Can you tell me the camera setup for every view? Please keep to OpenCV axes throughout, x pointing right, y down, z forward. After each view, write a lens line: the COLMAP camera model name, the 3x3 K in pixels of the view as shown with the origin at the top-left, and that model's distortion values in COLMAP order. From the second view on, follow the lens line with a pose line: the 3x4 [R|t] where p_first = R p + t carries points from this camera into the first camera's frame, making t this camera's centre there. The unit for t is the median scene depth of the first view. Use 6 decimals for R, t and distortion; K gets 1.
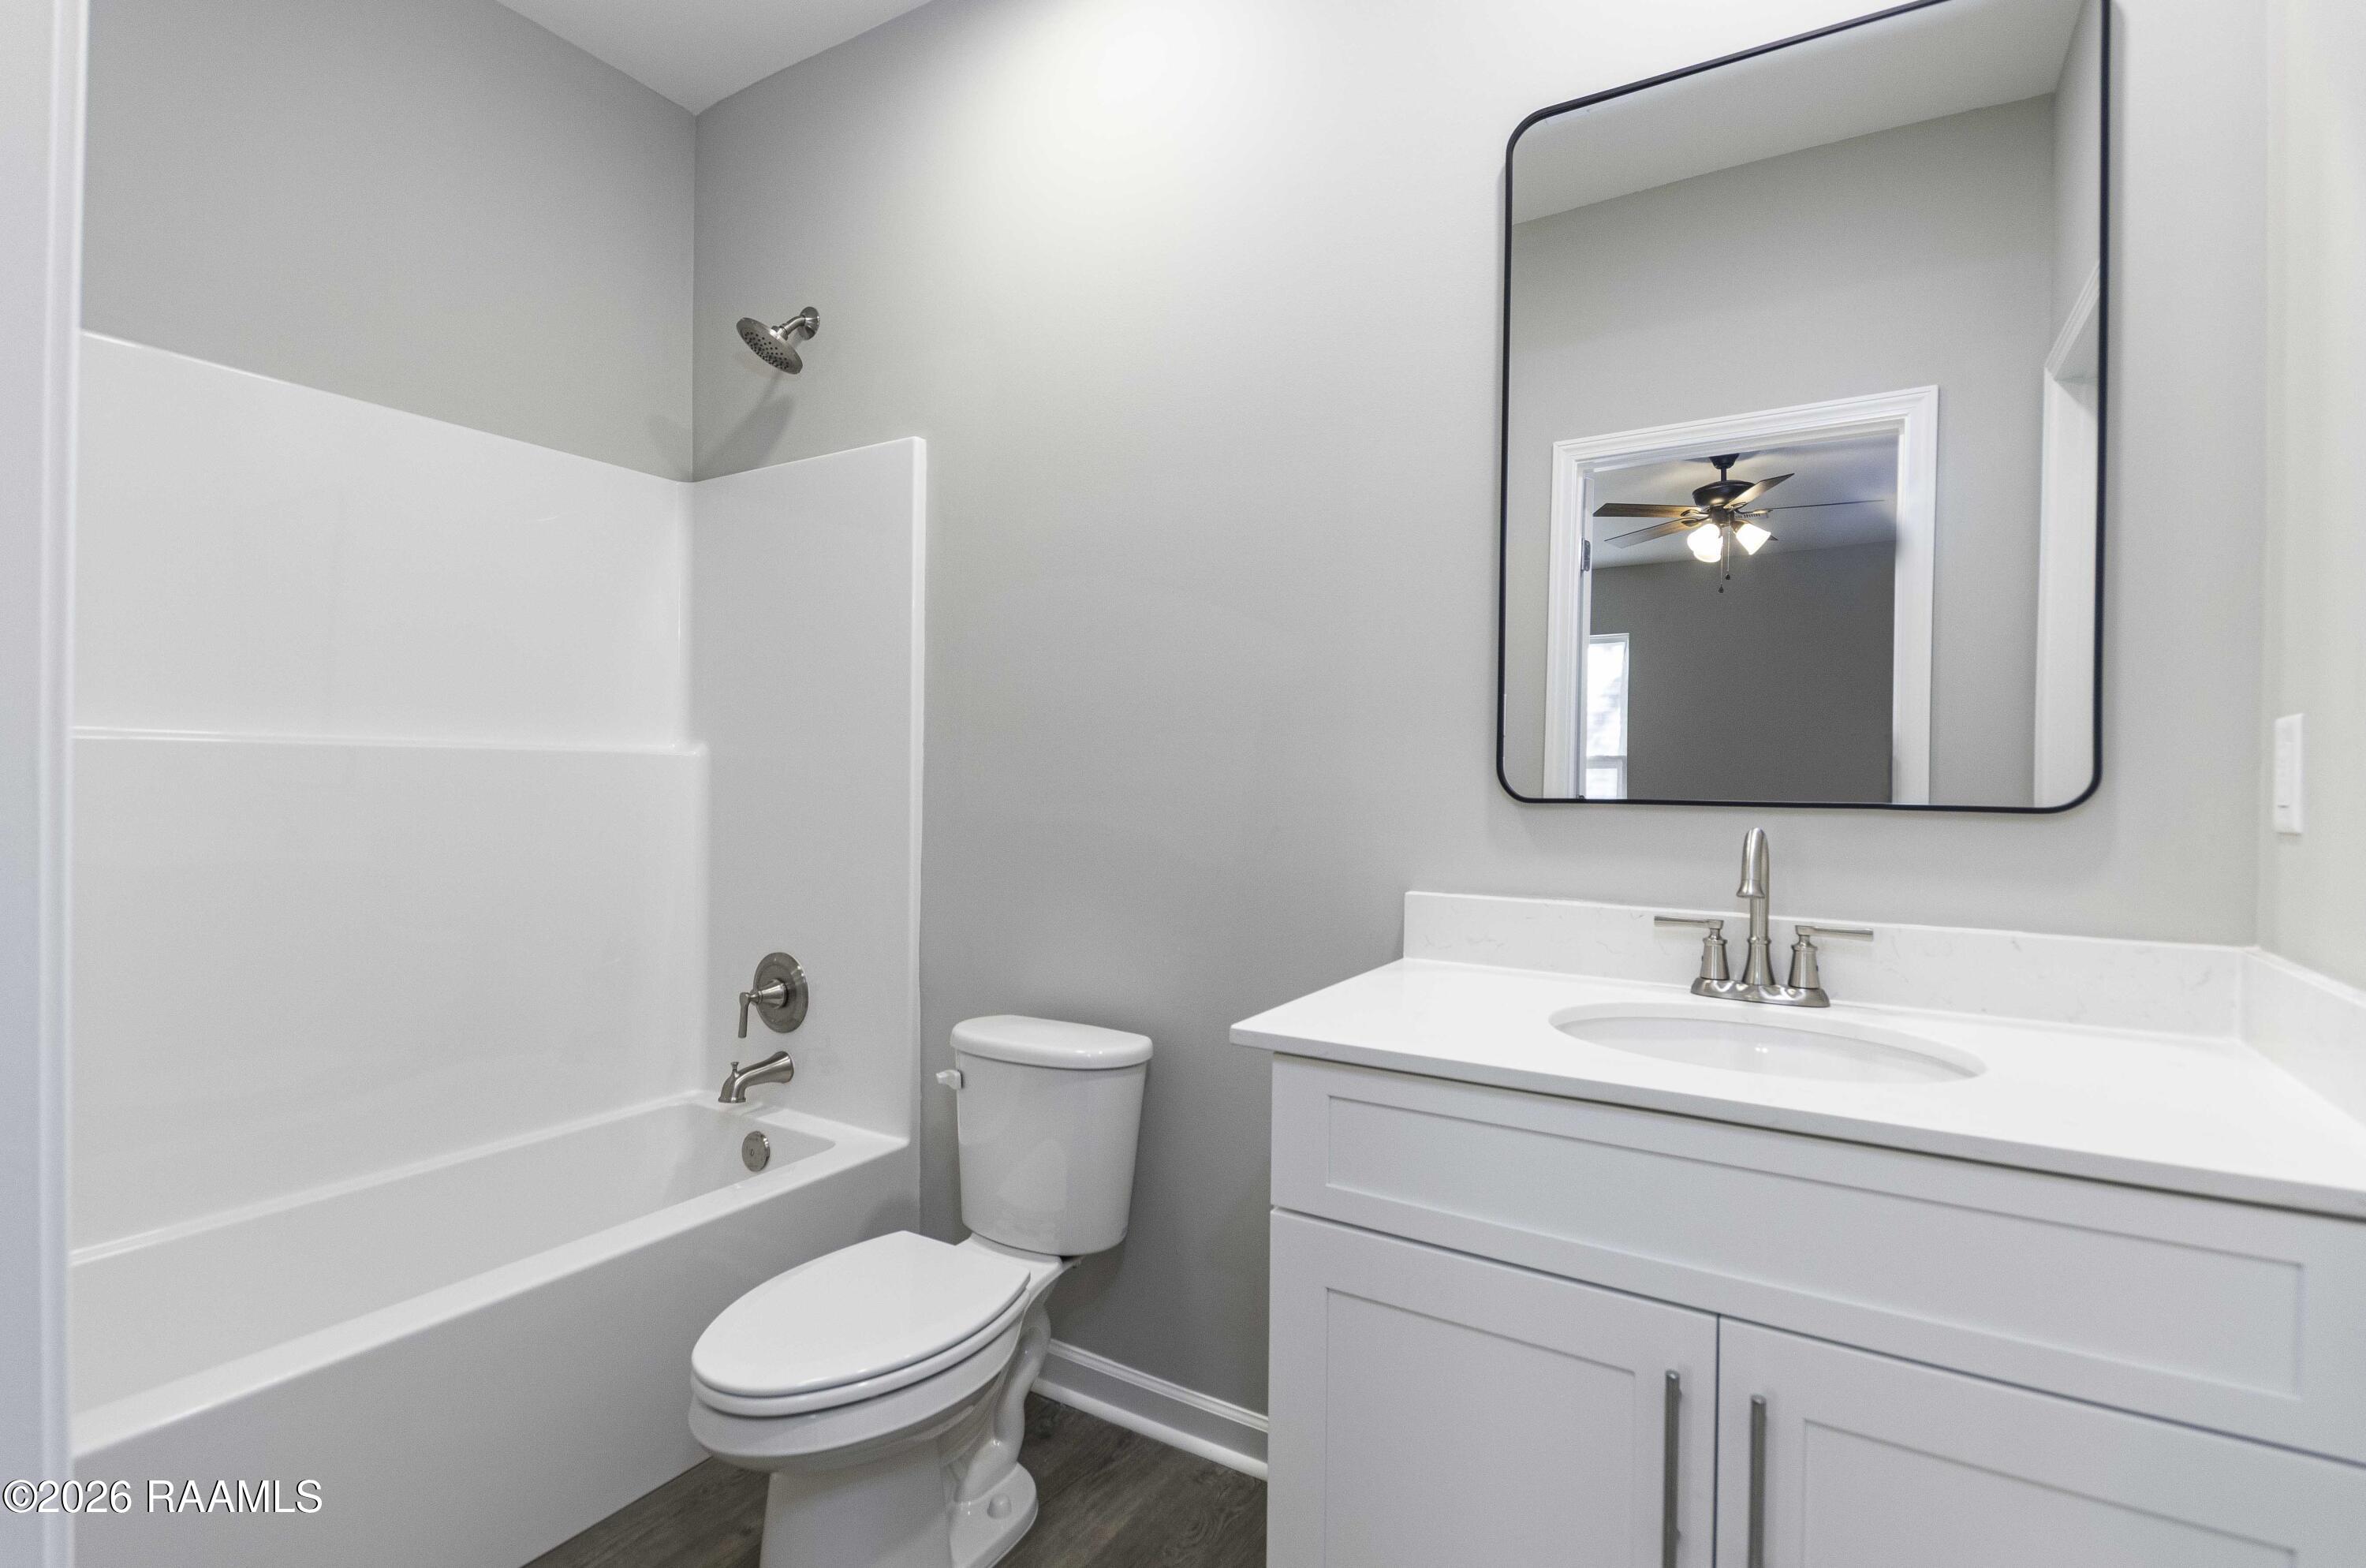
lens RADIAL K [[1098.3, 0, 1178.4], [0, 1098.3, 785.4], [0, 0, 1]] dist [0.002282, -0.003506]
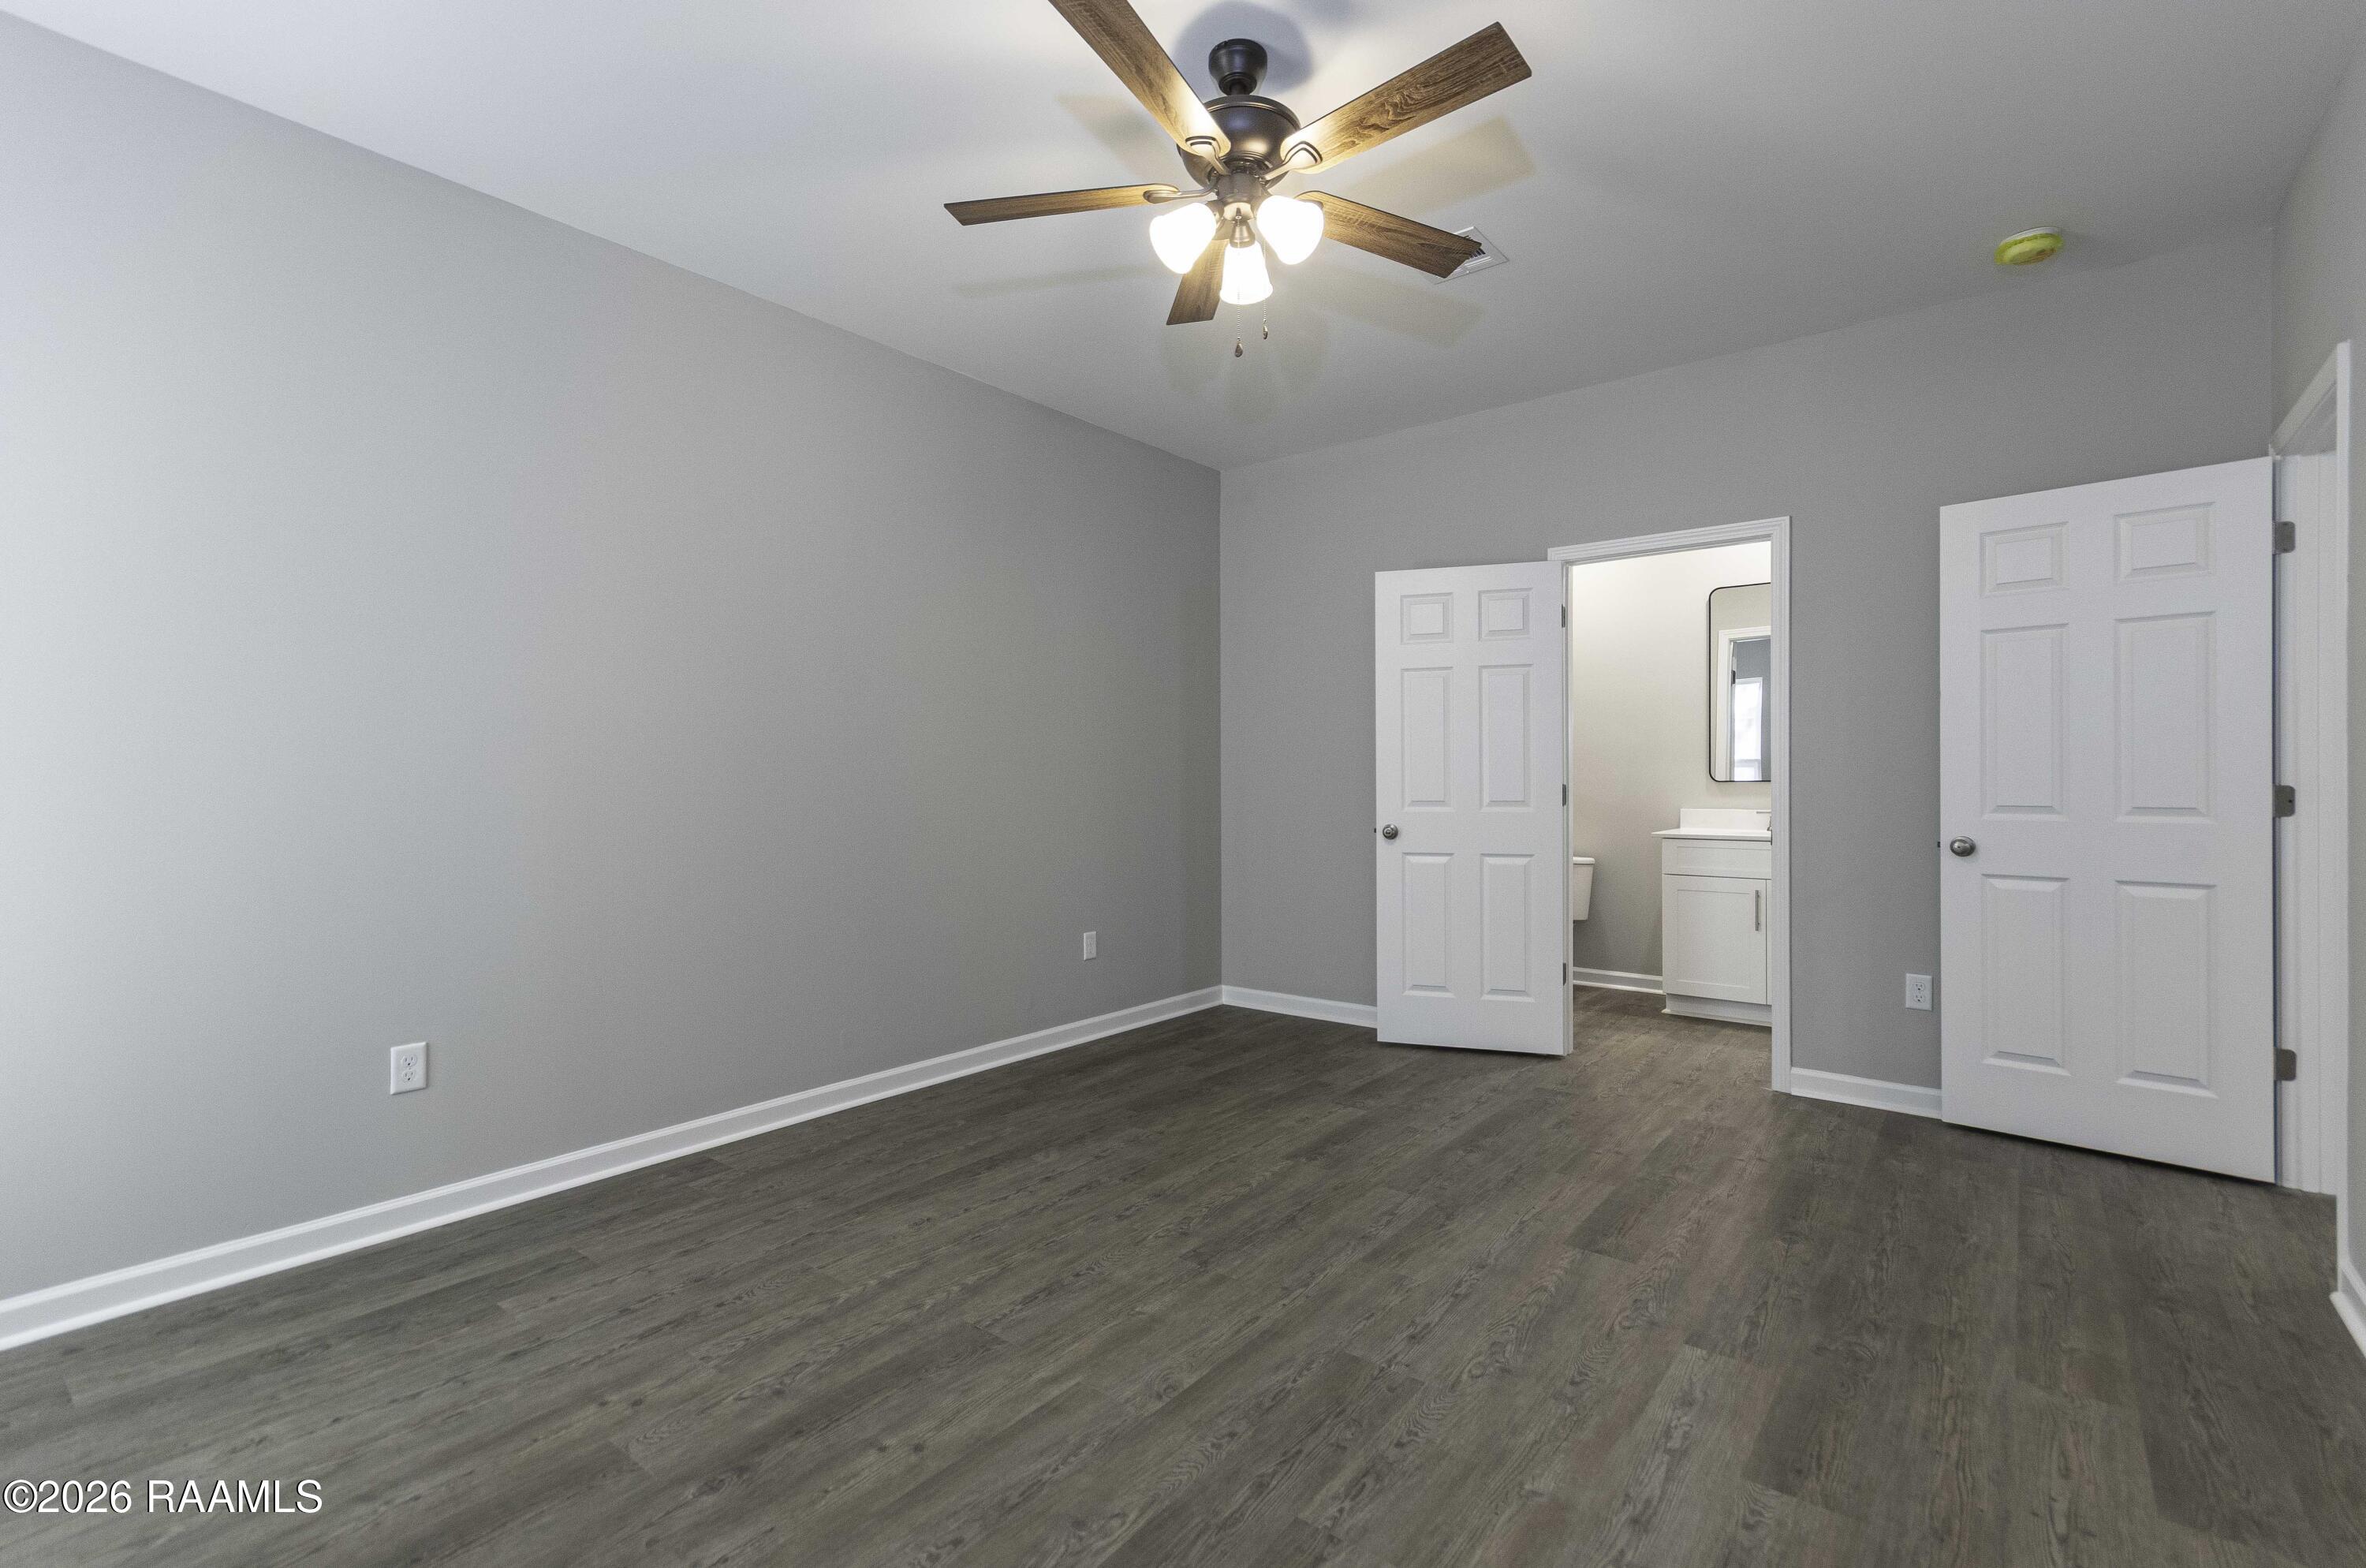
lens RADIAL K [[1050.4, 0, 1197.2], [0, 1050.4, 783.3], [0, 0, 1]] dist [0.007380, 0.000785]
pose [[0.992962, -0.014176, -0.117583, -1.166762], [0.013994, 0.999899, -0.002377, 0.007582], [0.117605, 0.000714, 0.993060, -3.145944]]
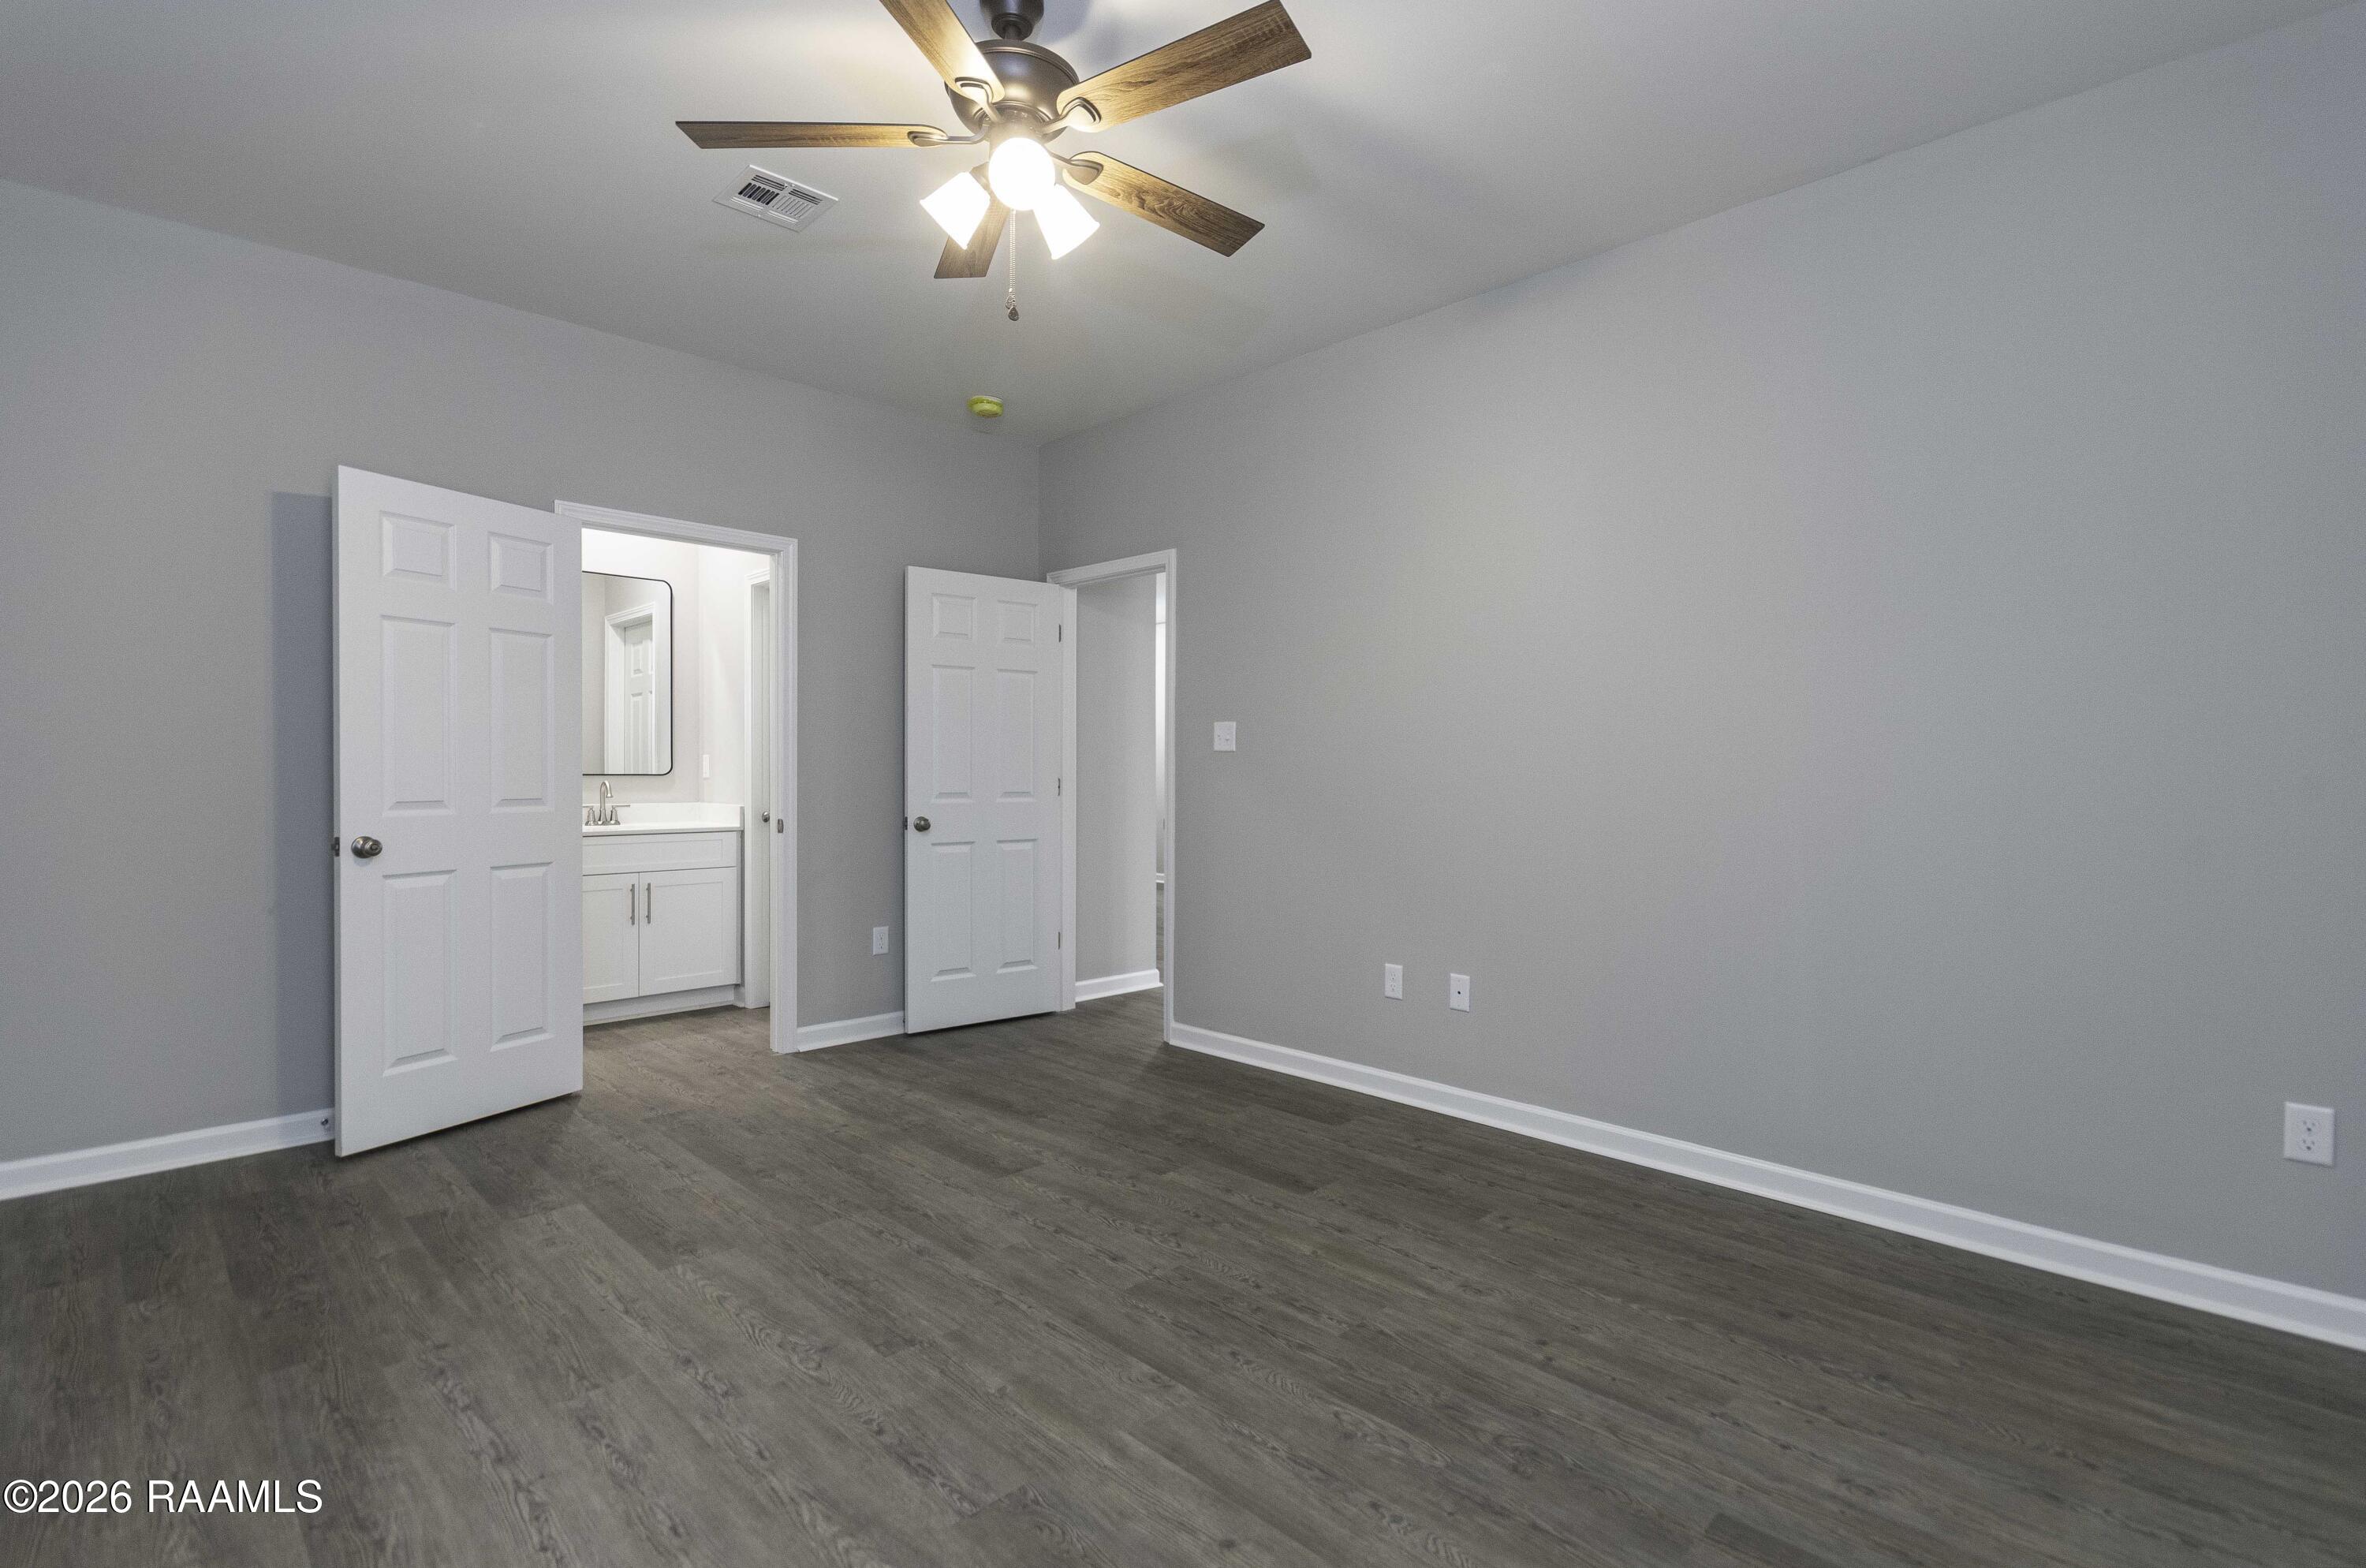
lens RADIAL K [[1098.3, 0, 1192.8], [0, 1098.3, 776.5], [0, 0, 1]] dist [0.002282, -0.003506]
pose [[0.238767, -0.012645, 0.970995, -2.916323], [0.005990, 0.999915, 0.011548, -0.008872], [-0.971058, 0.003059, 0.238823, -2.068470]]
